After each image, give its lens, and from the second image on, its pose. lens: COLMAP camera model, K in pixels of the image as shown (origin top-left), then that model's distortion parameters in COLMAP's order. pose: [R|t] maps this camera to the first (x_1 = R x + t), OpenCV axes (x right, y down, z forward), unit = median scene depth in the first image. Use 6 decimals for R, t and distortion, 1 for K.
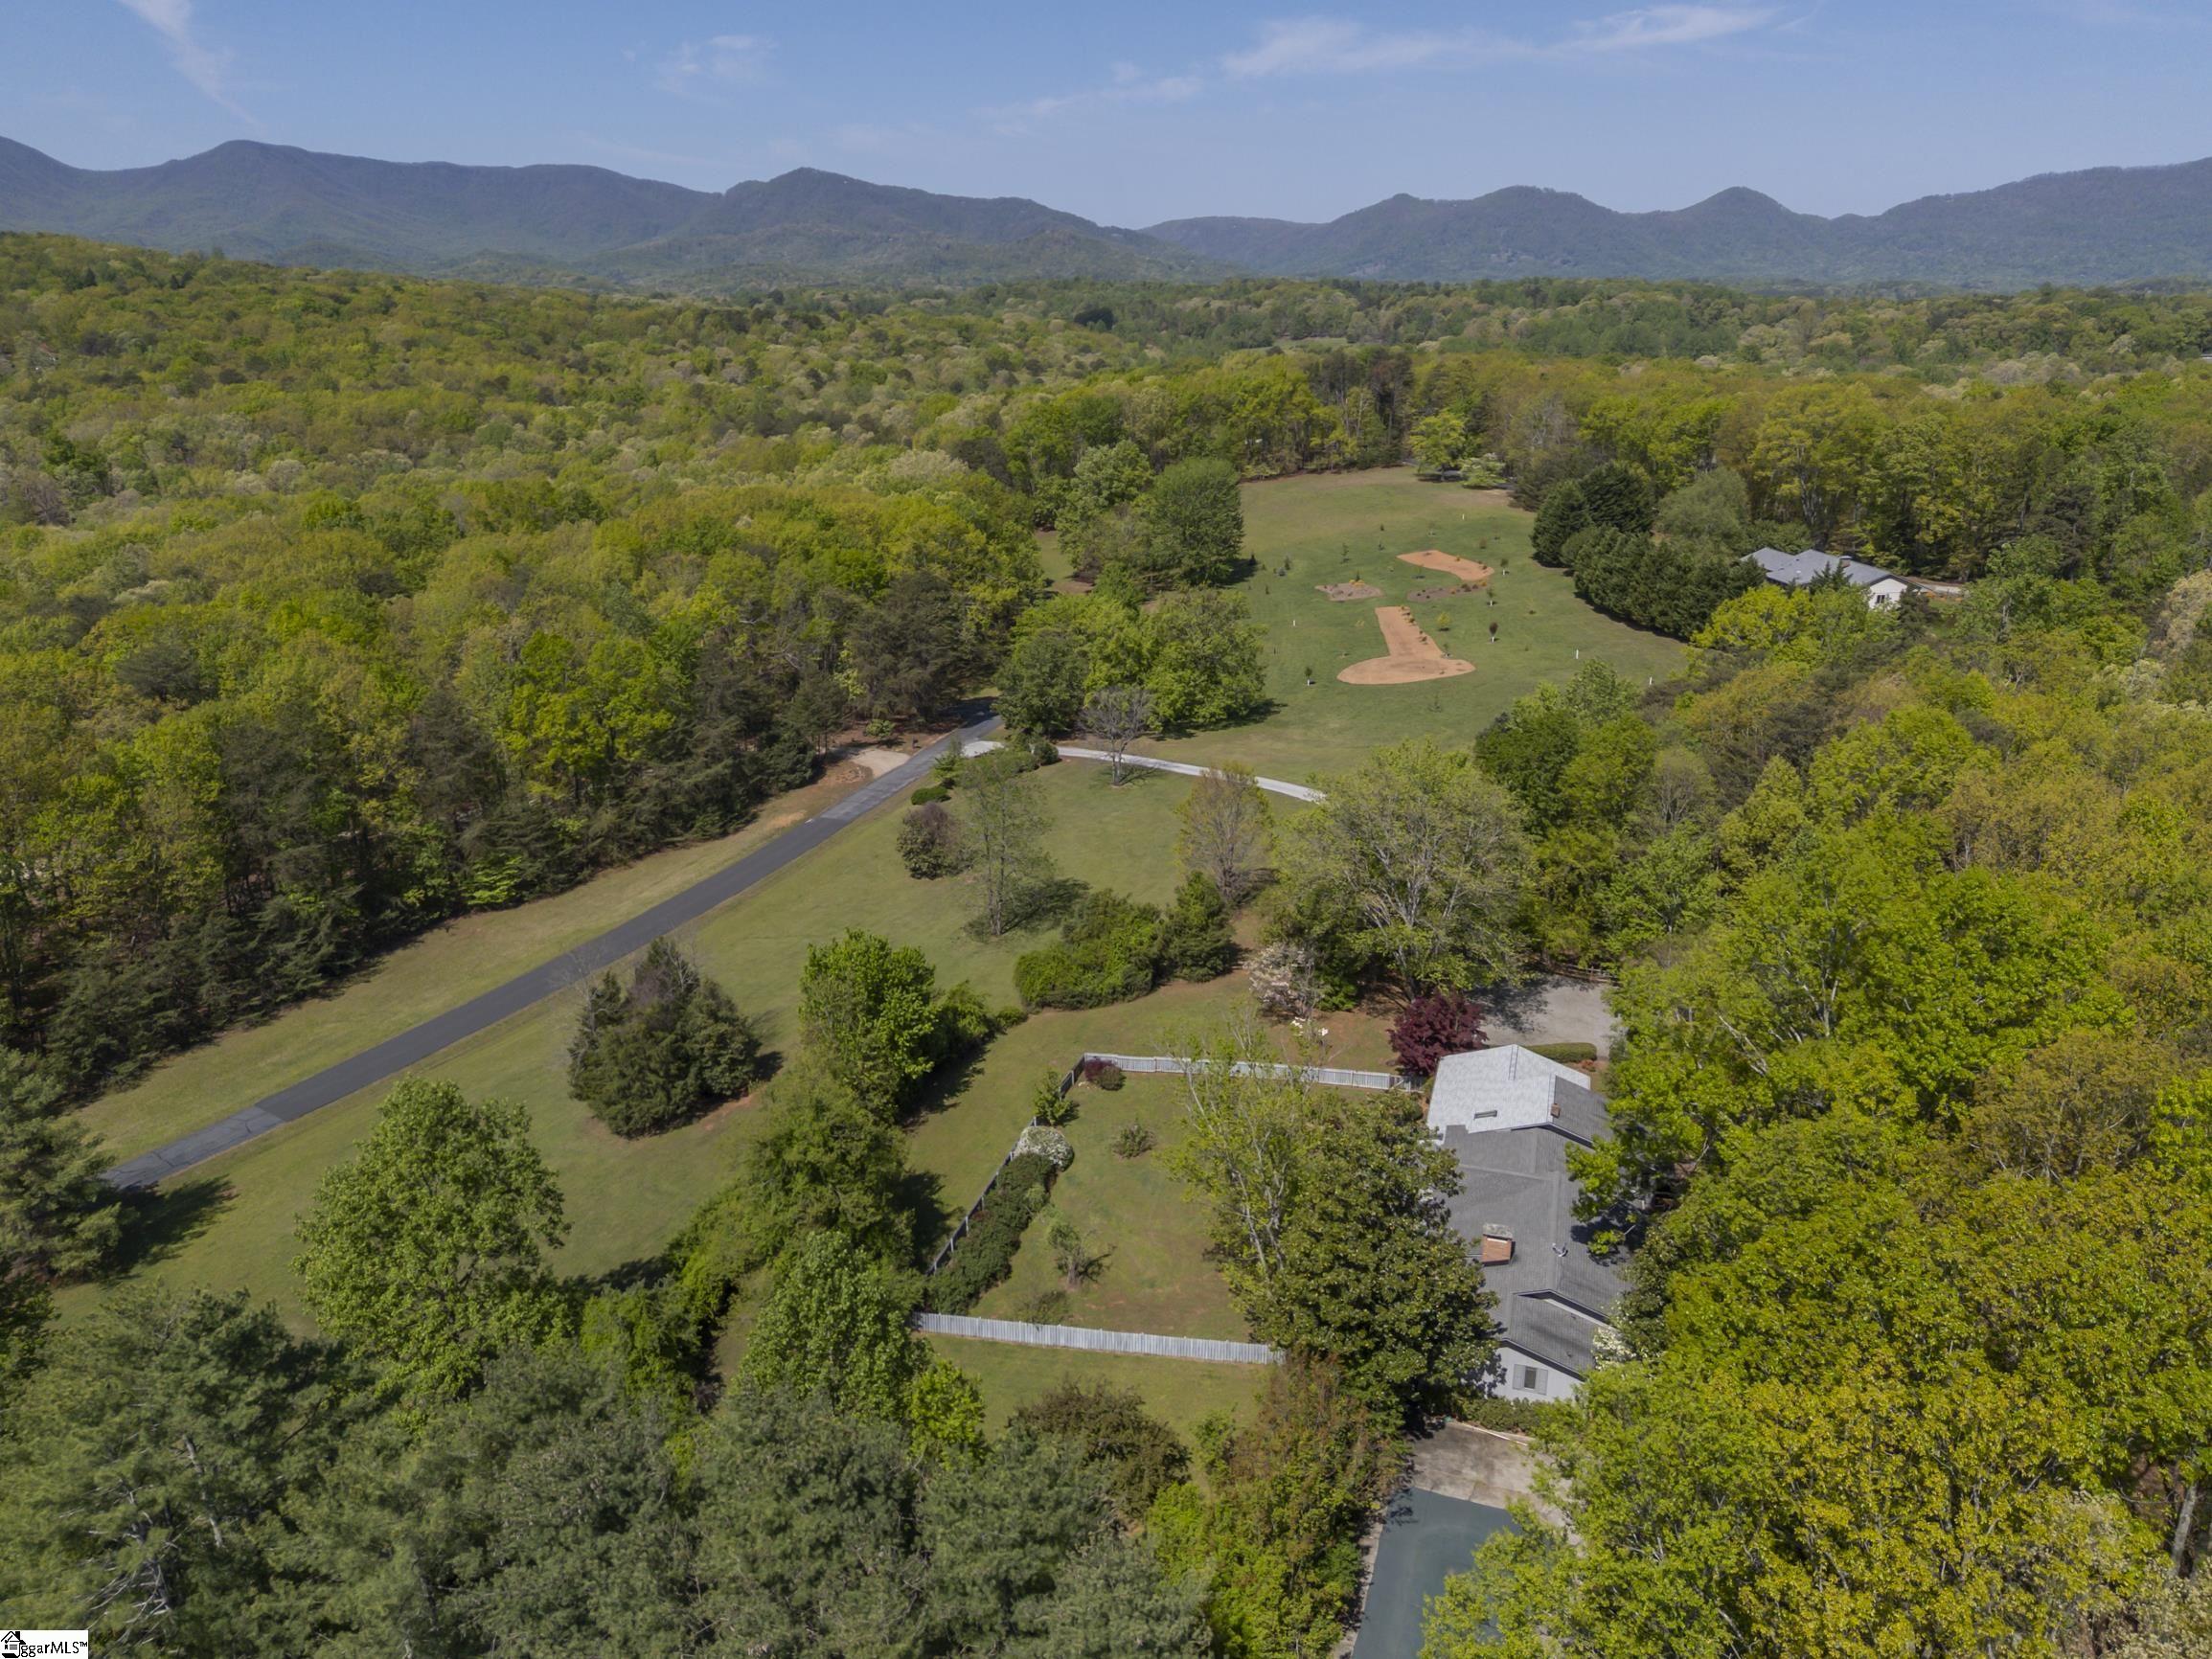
lens RADIAL K [[1607.3, 0, 1094.5], [0, 1607.3, 825.7], [0, 0, 1]] dist [0.074273, -0.062741]
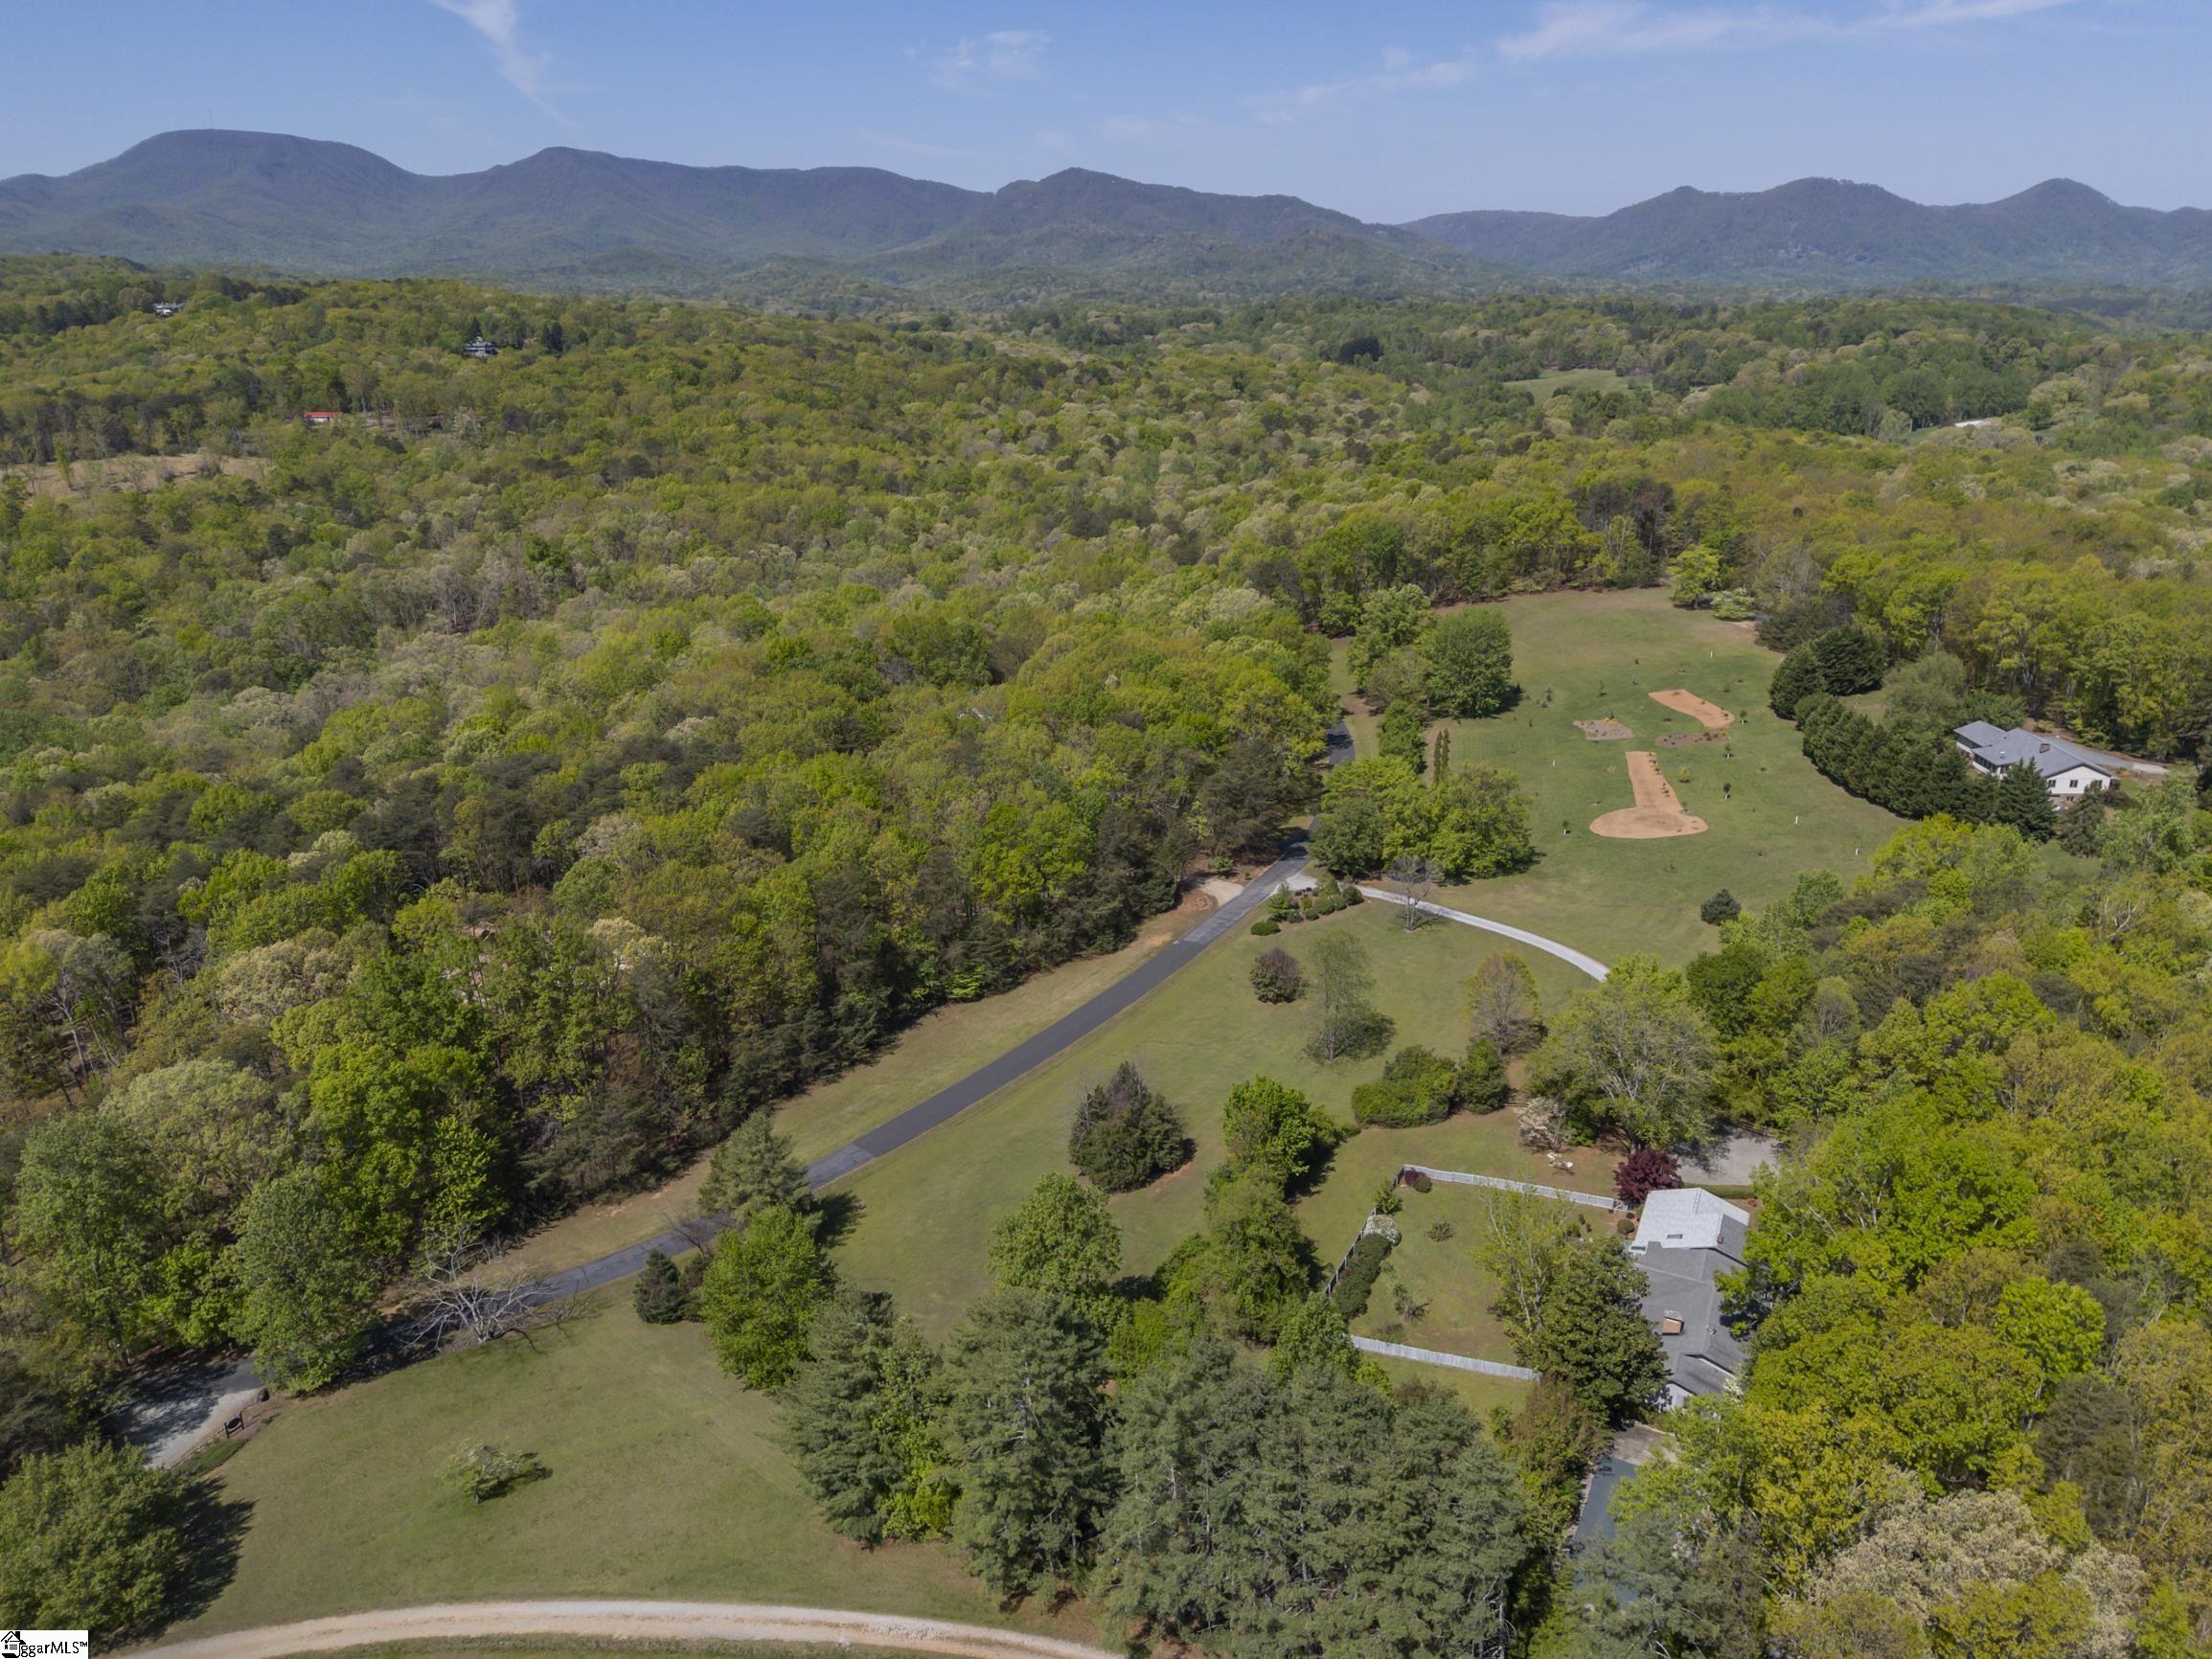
lens RADIAL K [[1607.3, 0, 1091.9], [0, 1607.3, 816.7], [0, 0, 1]] dist [0.074273, -0.062741]
pose [[0.988450, 0.048331, -0.143634, -0.054902], [-0.048277, 0.998827, 0.003862, -0.103053], [0.143652, 0.003116, 0.989623, -0.321192]]
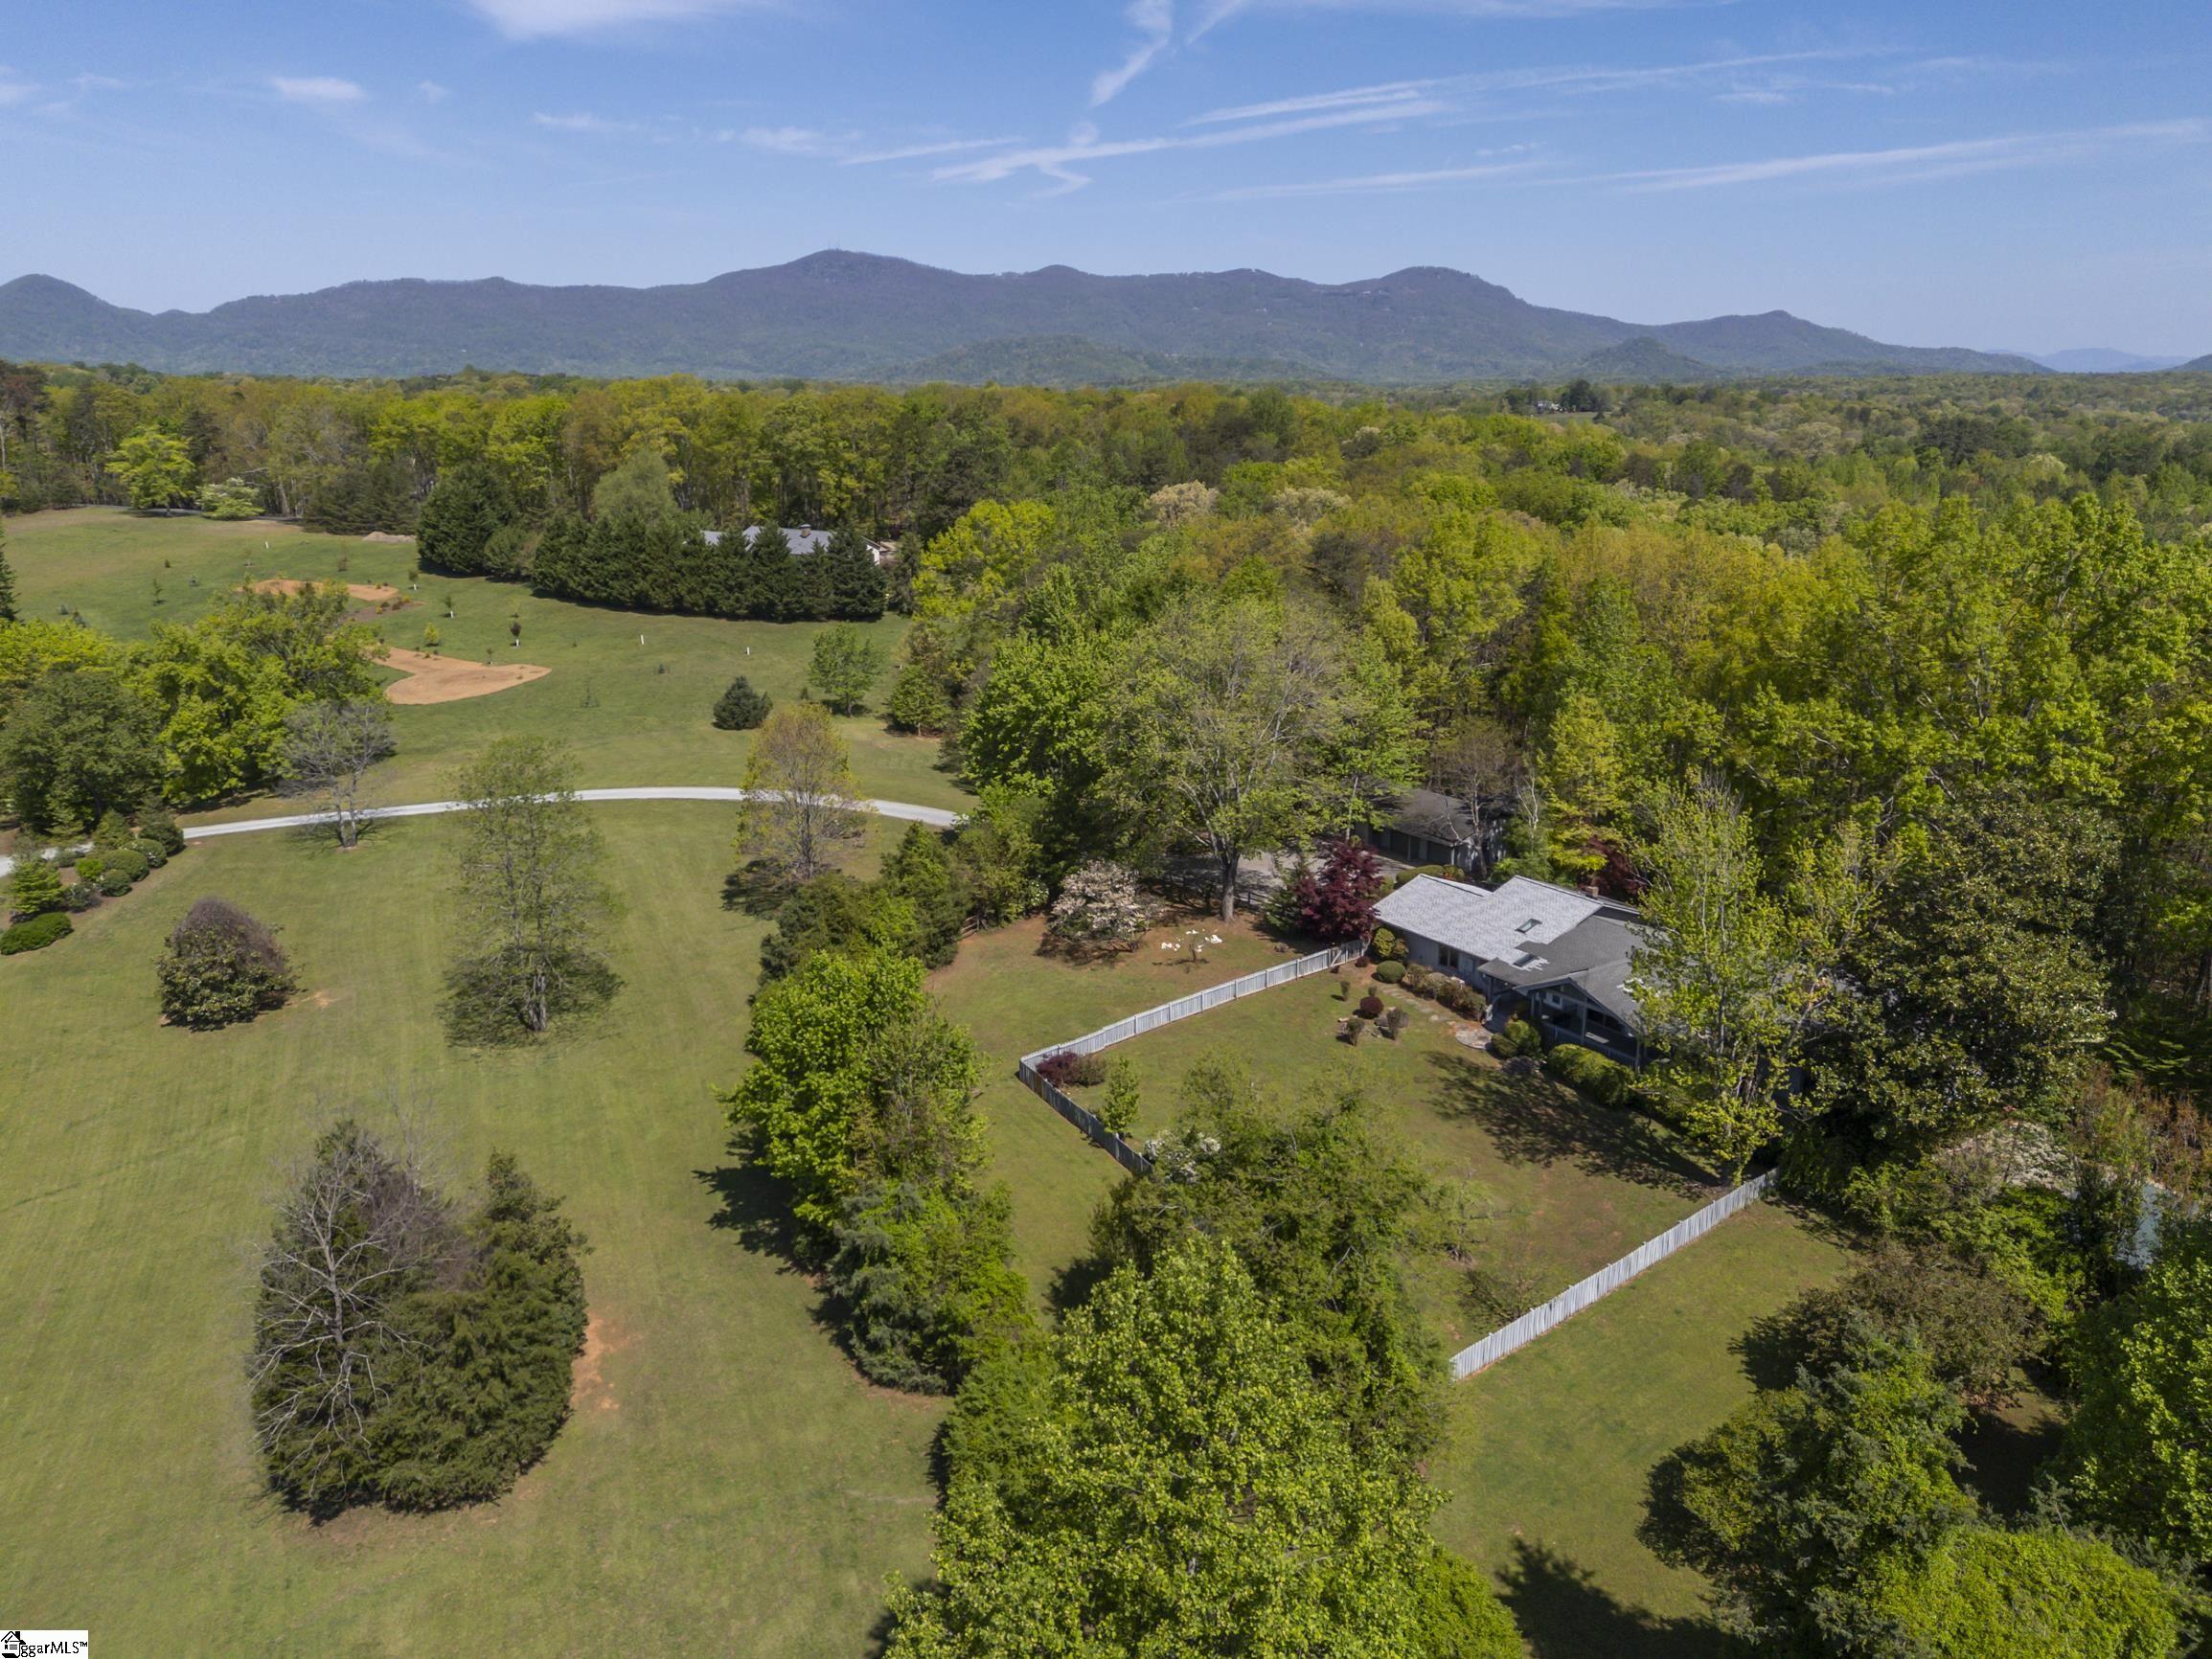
lens RADIAL K [[1607.3, 0, 1099.3], [0, 1607.3, 818.5], [0, 0, 1]] dist [0.074273, -0.062741]
pose [[0.614262, -0.199626, 0.763434, -0.298660], [0.245207, 0.967864, 0.055787, 0.003357], [-0.750037, 0.152932, 0.643472, 0.285542]]
